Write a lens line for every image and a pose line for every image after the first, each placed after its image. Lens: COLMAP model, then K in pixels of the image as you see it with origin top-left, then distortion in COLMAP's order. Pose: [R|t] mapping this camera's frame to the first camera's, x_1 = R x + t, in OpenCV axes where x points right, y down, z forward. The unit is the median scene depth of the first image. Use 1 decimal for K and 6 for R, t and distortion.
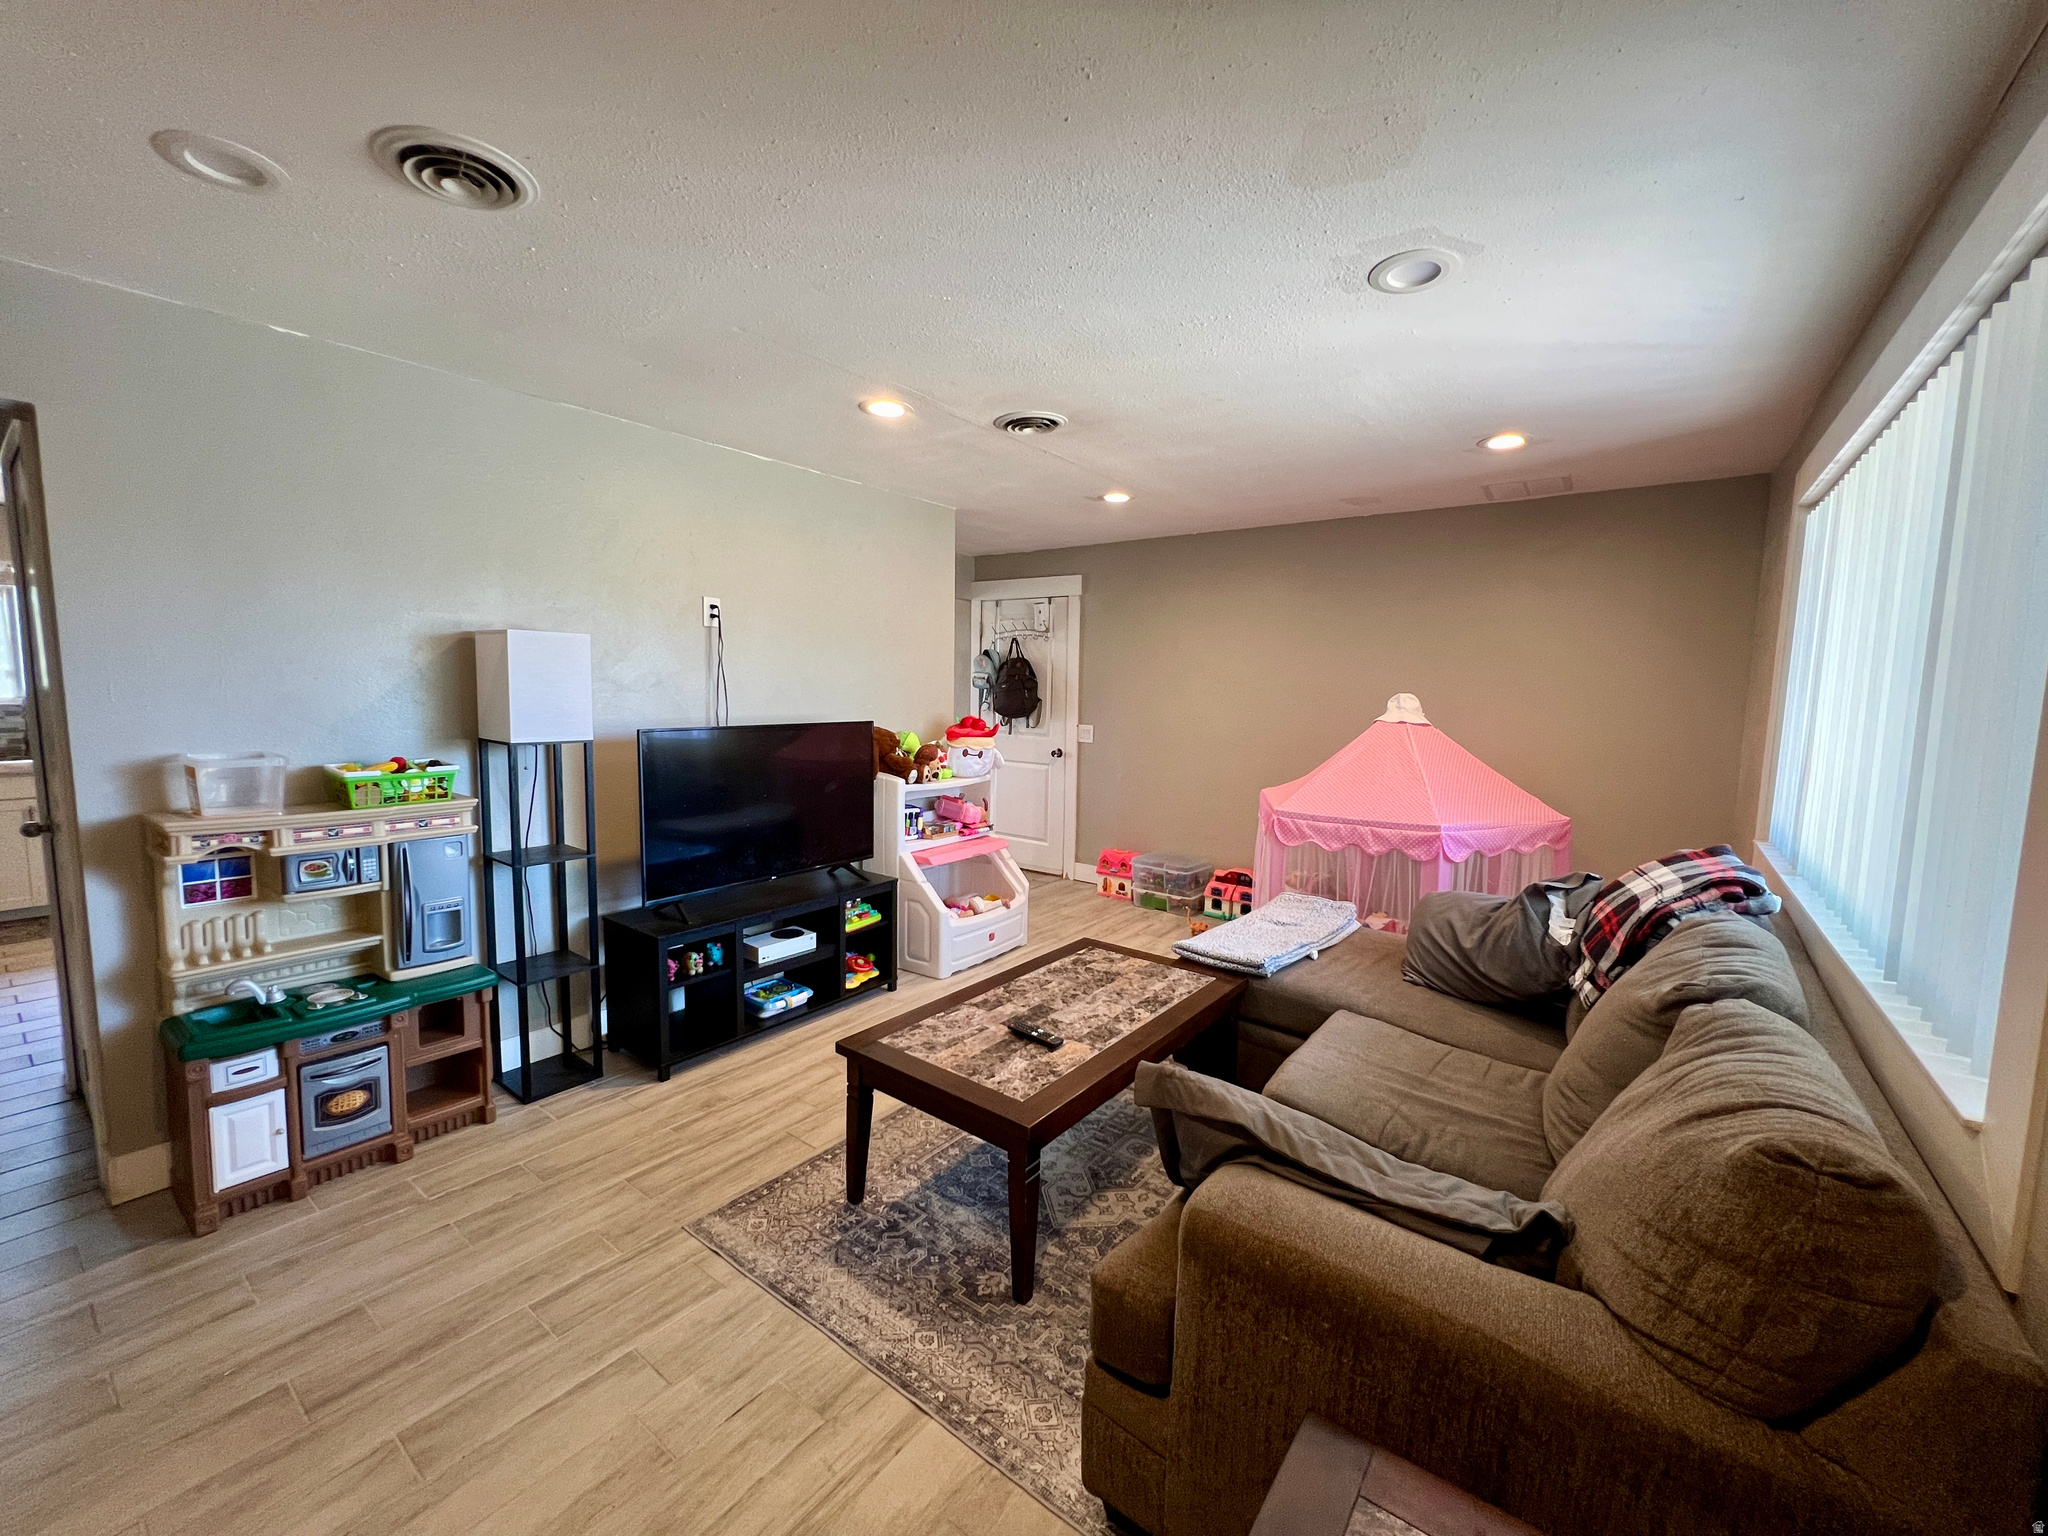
lens RADIAL K [[821.8, 0, 1023.1], [0, 821.8, 764.1], [0, 0, 1]] dist [-0.002862, 0.000129]
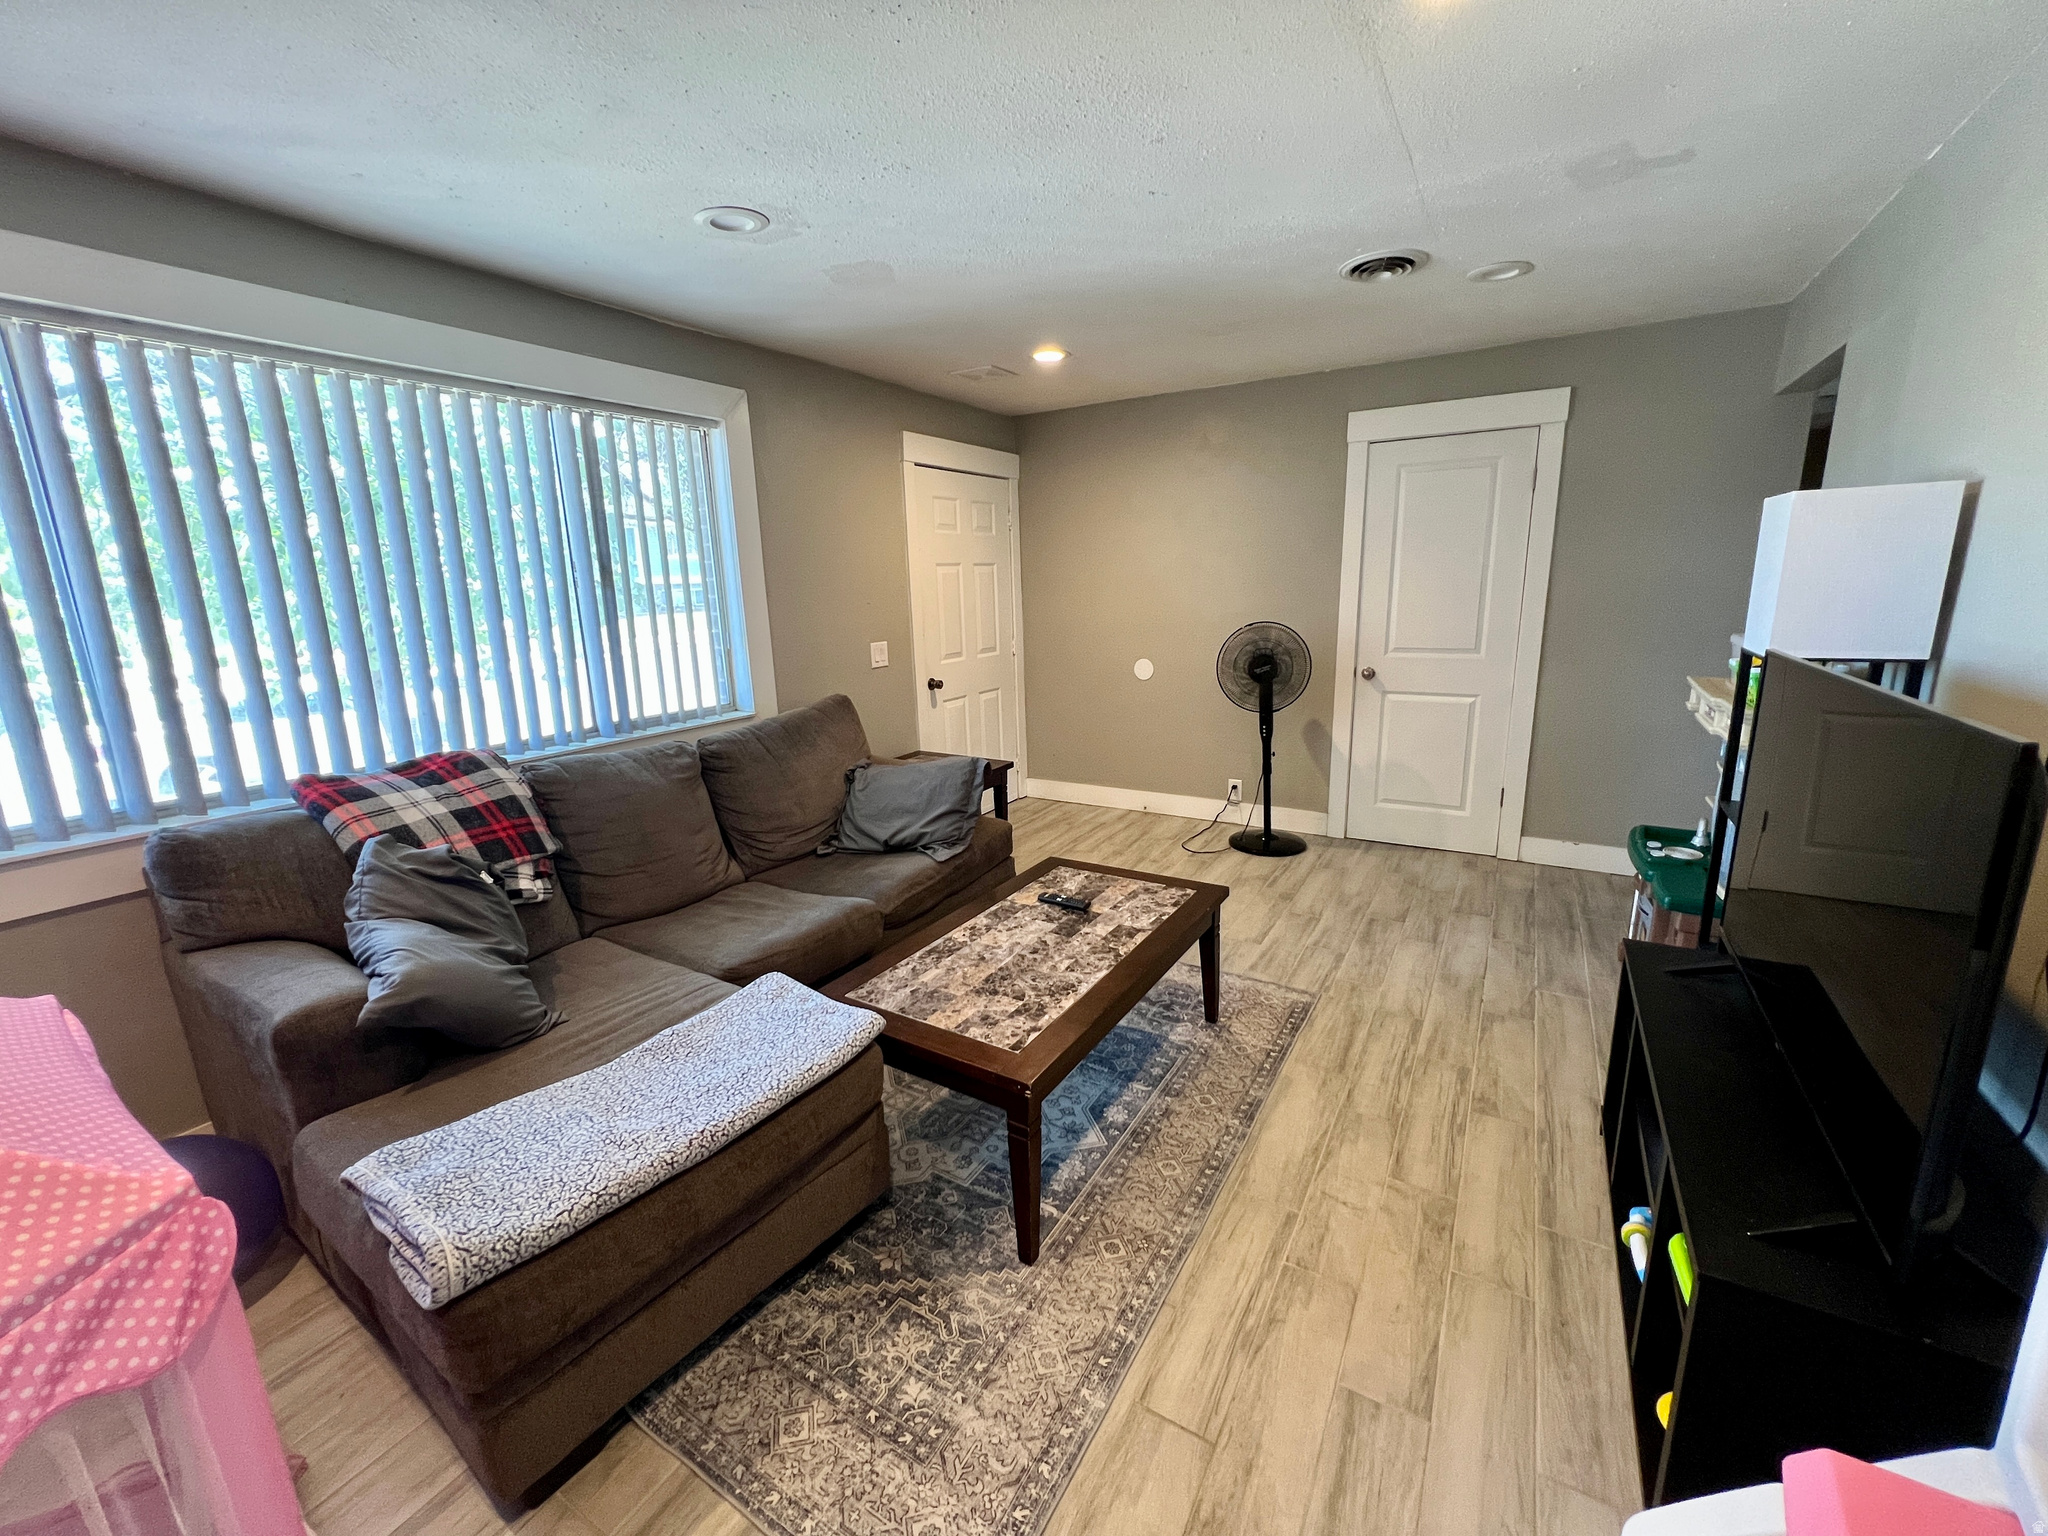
lens RADIAL K [[821.8, 0, 1015.2], [0, 821.8, 759.7], [0, 0, 1]] dist [-0.002862, 0.000129]
pose [[-0.995703, 0.032069, -0.086870, 0.157375], [0.003757, 0.951336, 0.308133, -0.180566], [0.092524, 0.306483, -0.947369, 1.830327]]
